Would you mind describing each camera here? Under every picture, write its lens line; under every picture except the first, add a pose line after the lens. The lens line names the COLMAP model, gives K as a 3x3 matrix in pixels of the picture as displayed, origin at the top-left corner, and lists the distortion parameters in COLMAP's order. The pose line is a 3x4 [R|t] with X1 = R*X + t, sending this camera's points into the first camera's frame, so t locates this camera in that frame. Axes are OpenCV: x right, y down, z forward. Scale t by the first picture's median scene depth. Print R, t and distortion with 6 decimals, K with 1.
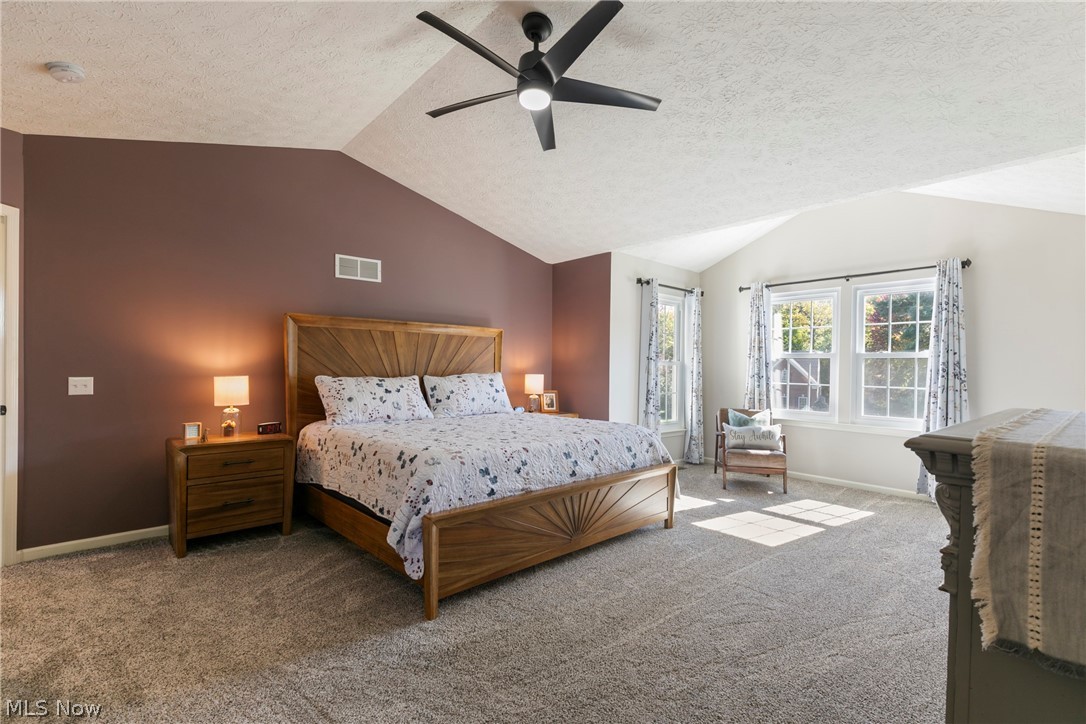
lens RADIAL K [[494.4, 0, 545.3], [0, 494.4, 366.0], [0, 0, 1]] dist [0.004319, 0.000079]
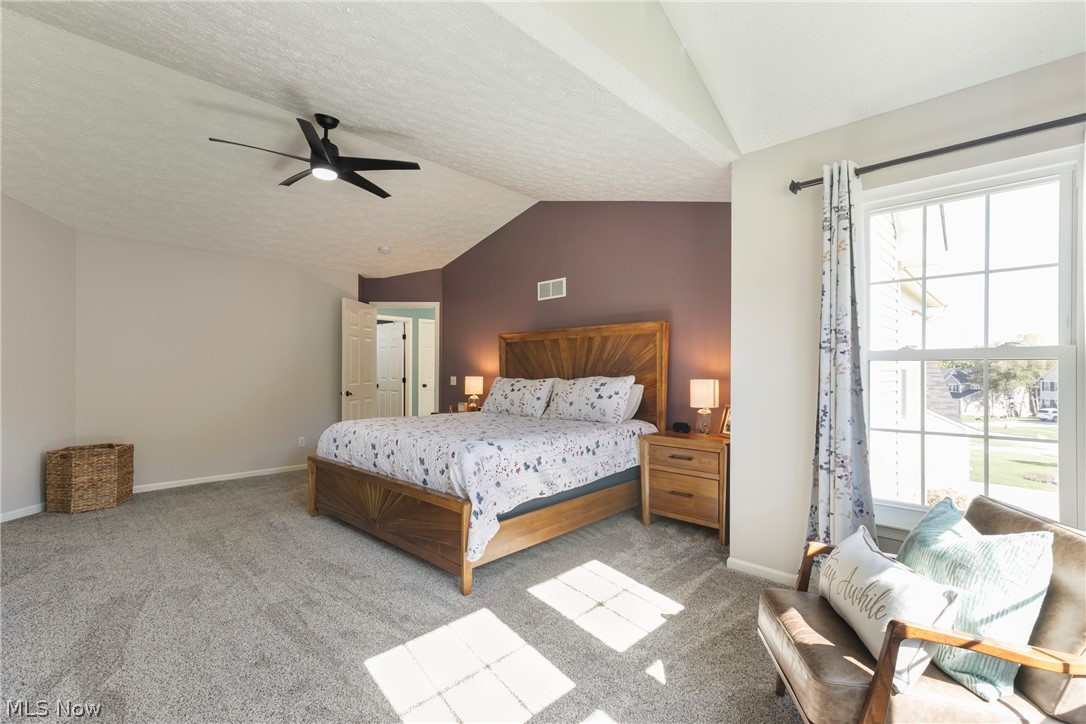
lens RADIAL K [[490.1, 0, 542.1], [0, 490.1, 369.9], [0, 0, 1]] dist [0.006880, -0.000113]
pose [[0.065129, -0.019144, -0.997693, 0.816972], [-0.001208, 0.999814, -0.019264, 0.021943], [0.997876, 0.002460, 0.065094, 0.916344]]
